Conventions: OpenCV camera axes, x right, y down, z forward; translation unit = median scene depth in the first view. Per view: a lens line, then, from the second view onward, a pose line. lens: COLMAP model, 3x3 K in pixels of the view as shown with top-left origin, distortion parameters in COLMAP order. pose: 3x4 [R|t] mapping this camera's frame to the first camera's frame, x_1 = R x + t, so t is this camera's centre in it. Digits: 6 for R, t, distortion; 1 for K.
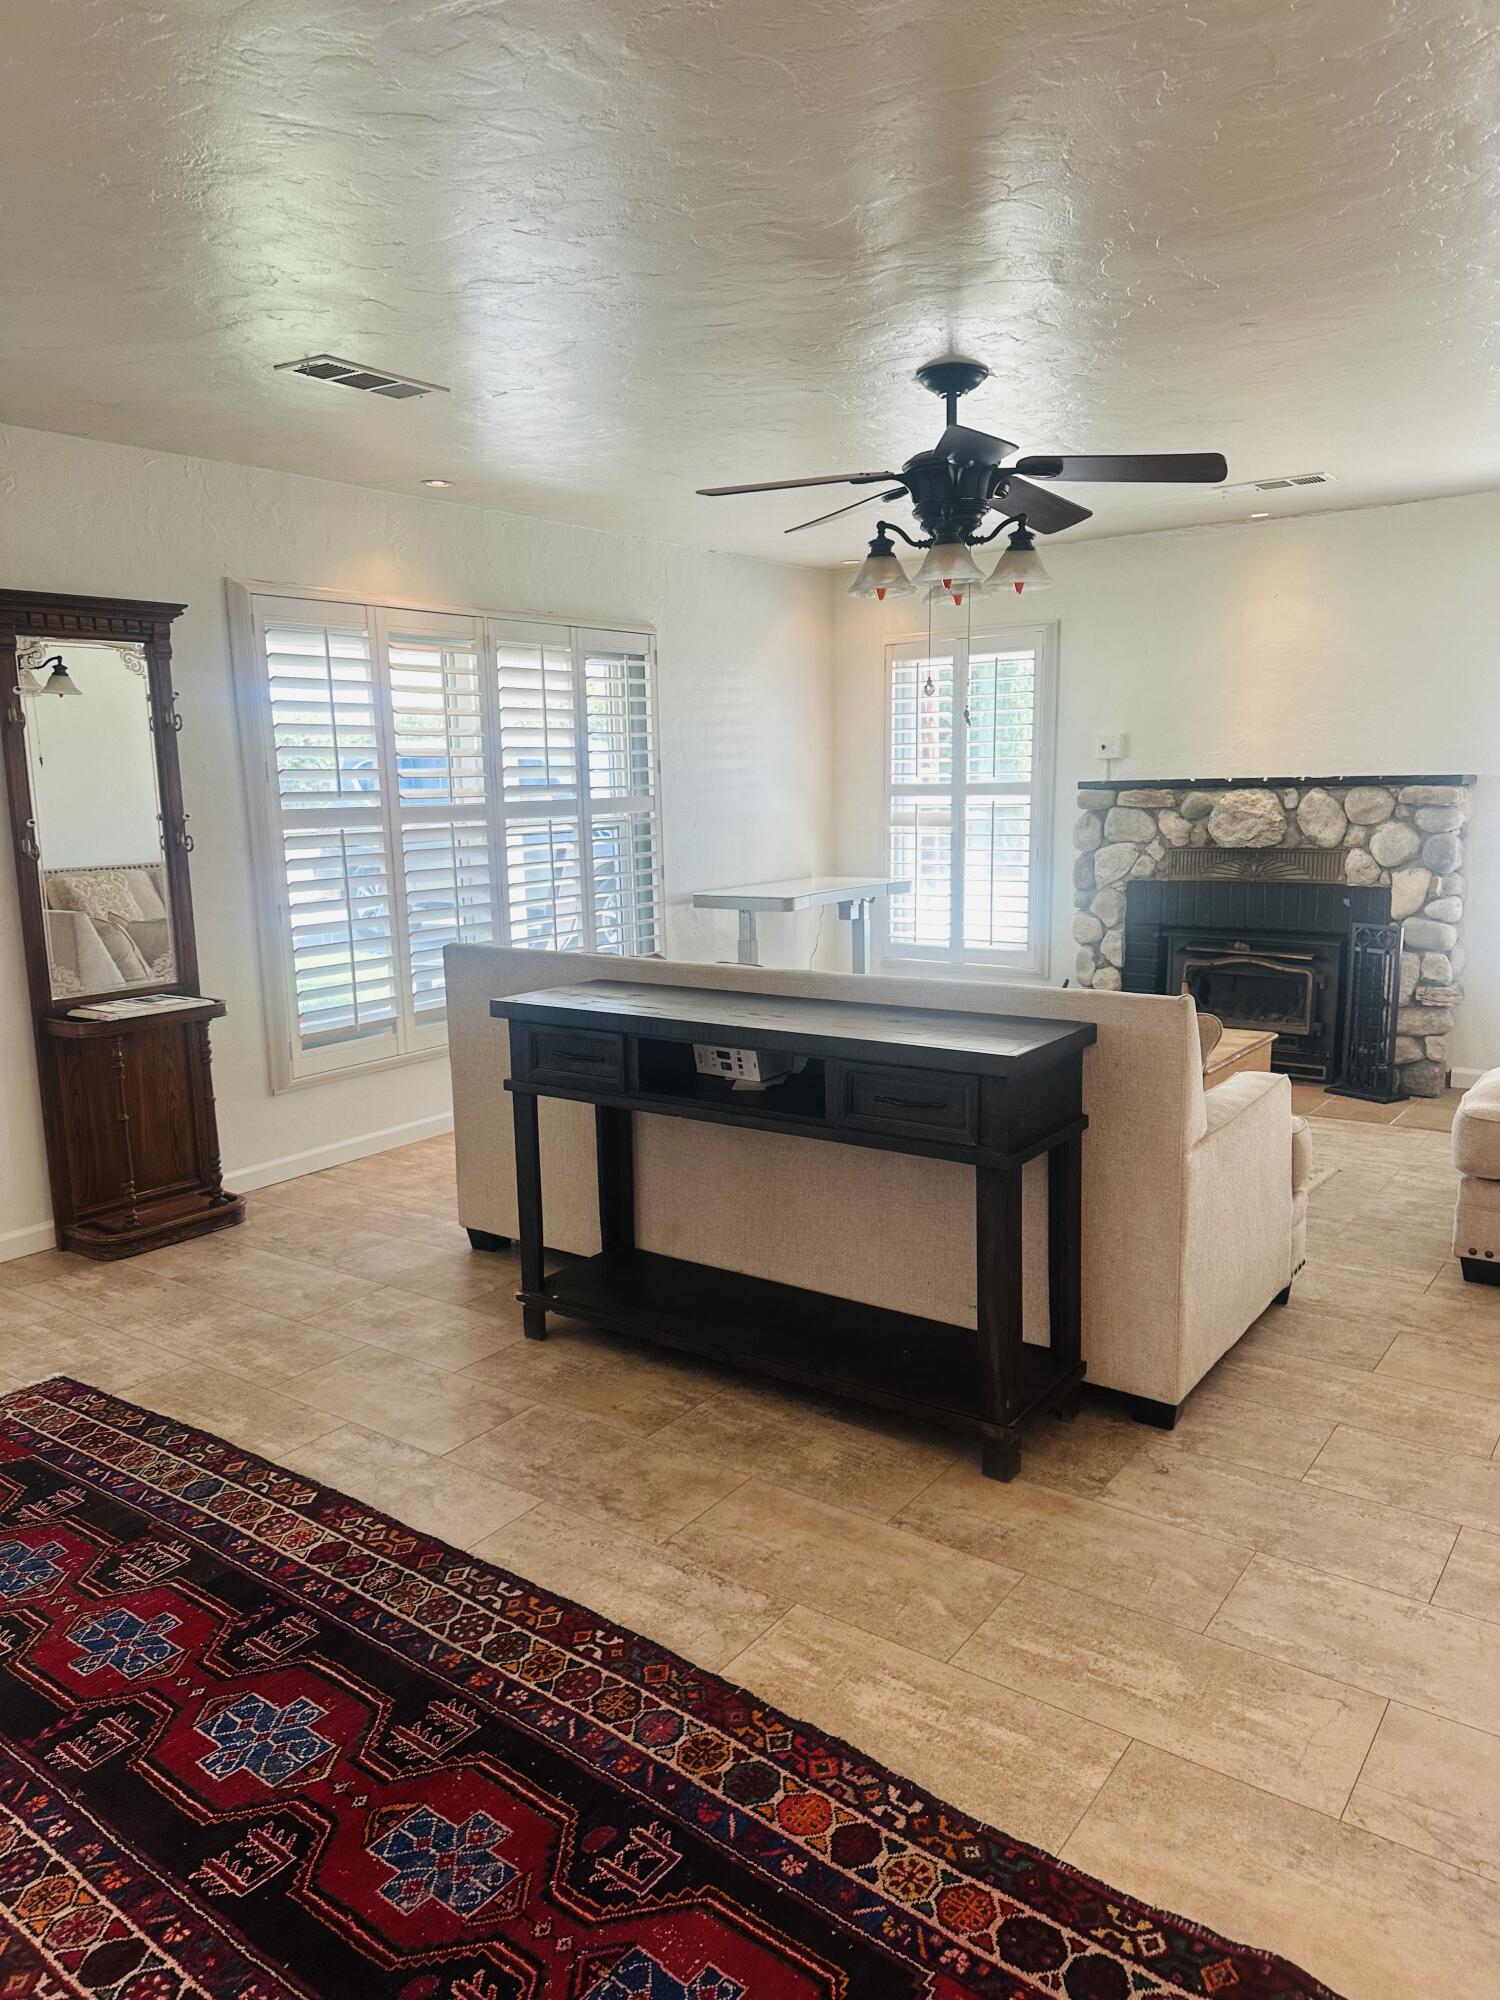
lens RADIAL K [[1391.7, 0, 715.6], [0, 1391.7, 993.2], [0, 0, 1]] dist [0.065247, -0.071134]
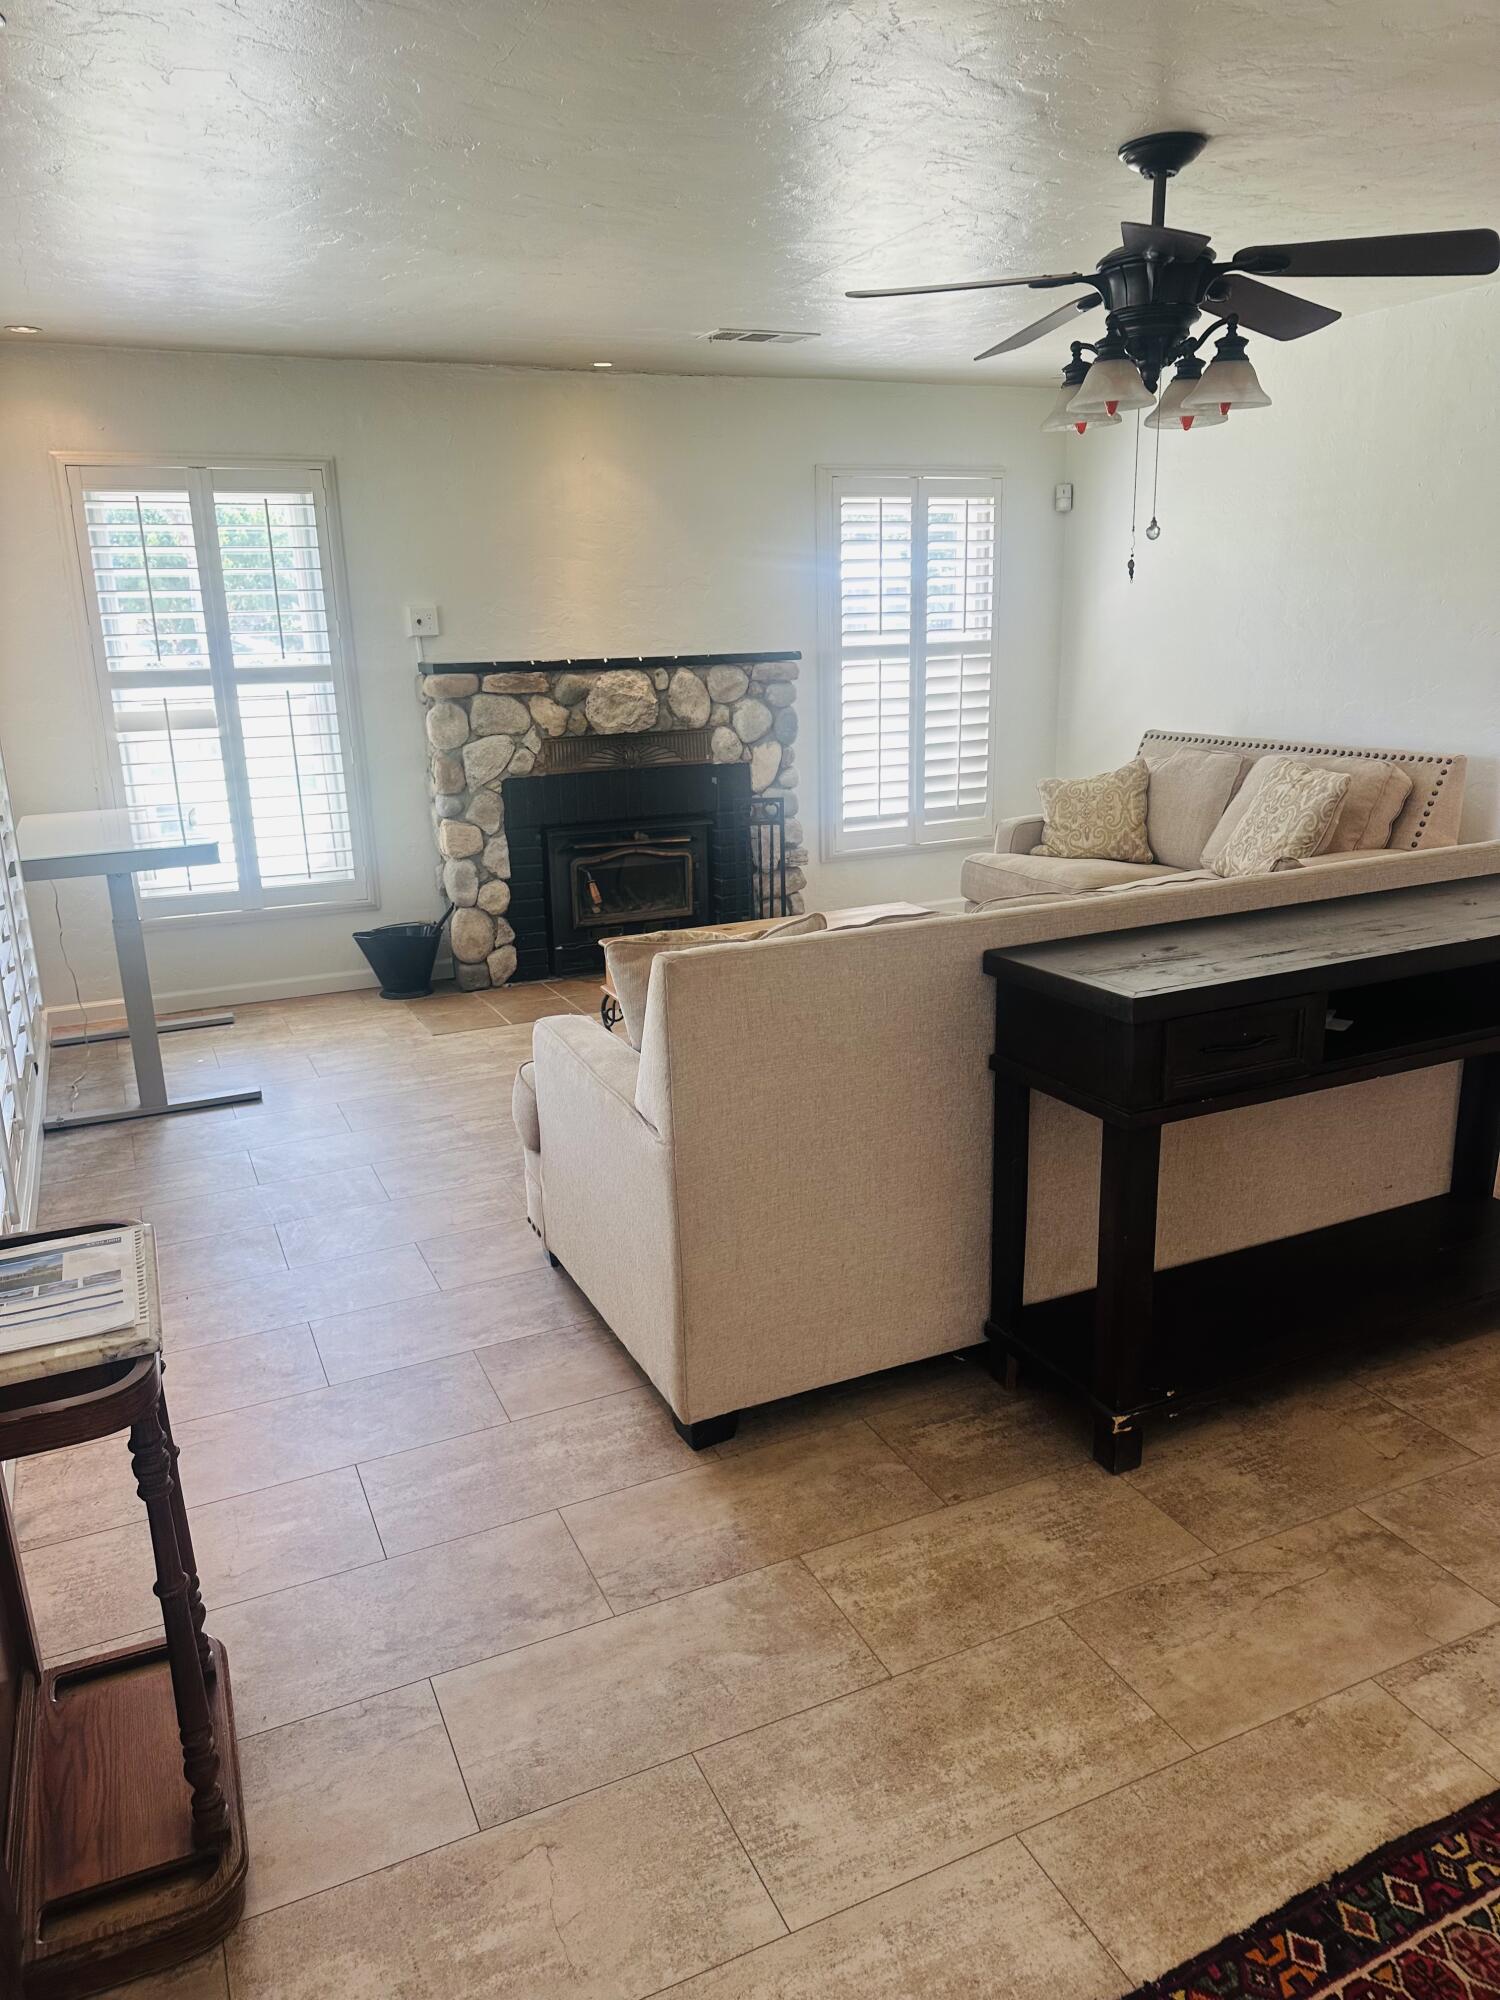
lens RADIAL K [[1391.7, 0, 746.3], [0, 1391.7, 1022.1], [0, 0, 1]] dist [0.065247, -0.071134]
pose [[0.475732, -0.230721, 0.848791, -0.742433], [0.153129, 0.971974, 0.178378, -0.117161], [-0.866158, 0.045114, 0.497729, 0.787819]]
